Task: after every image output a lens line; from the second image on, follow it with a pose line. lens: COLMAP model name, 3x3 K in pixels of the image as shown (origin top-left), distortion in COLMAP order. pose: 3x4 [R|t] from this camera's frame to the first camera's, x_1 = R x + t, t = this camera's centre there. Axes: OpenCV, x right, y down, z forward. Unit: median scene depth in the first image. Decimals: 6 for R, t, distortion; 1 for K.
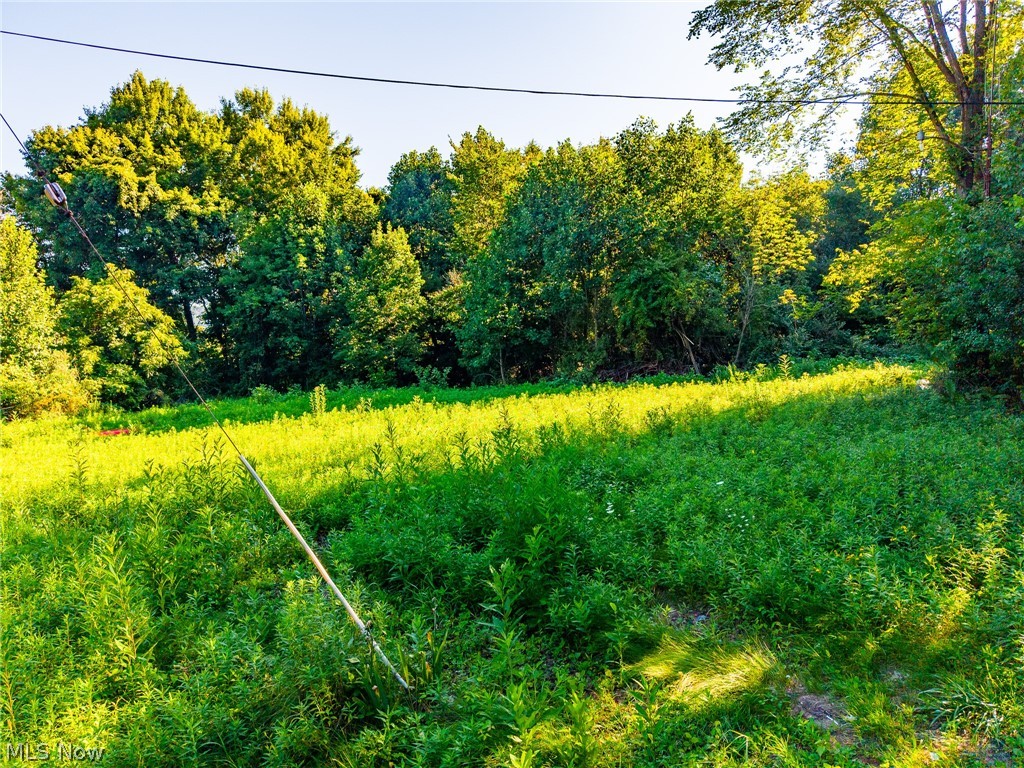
lens RADIAL K [[698.9, 0, 510.1], [0, 698.9, 383.3], [0, 0, 1]] dist [0.006835, -0.013227]
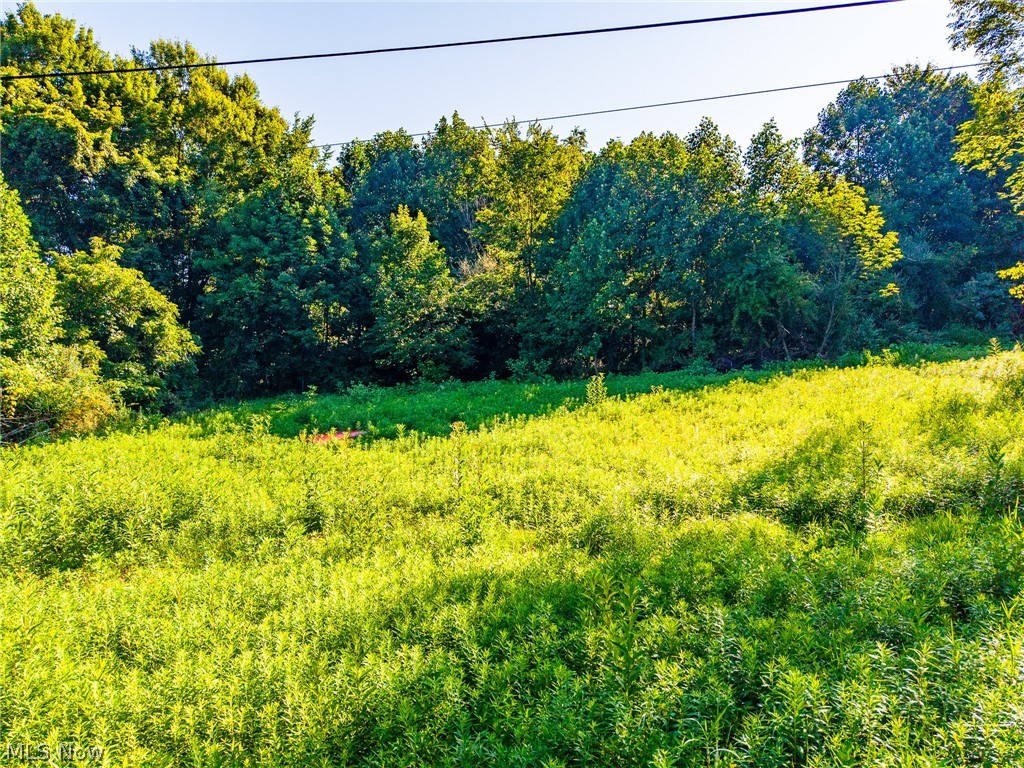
lens RADIAL K [[698.9, 0, 512.6], [0, 698.9, 386.8], [0, 0, 1]] dist [0.006835, -0.013227]
pose [[0.946238, -0.027078, 0.322335, -0.341601], [0.024949, 0.999631, 0.010734, 0.003304], [-0.322507, -0.002115, 0.946565, 0.075537]]
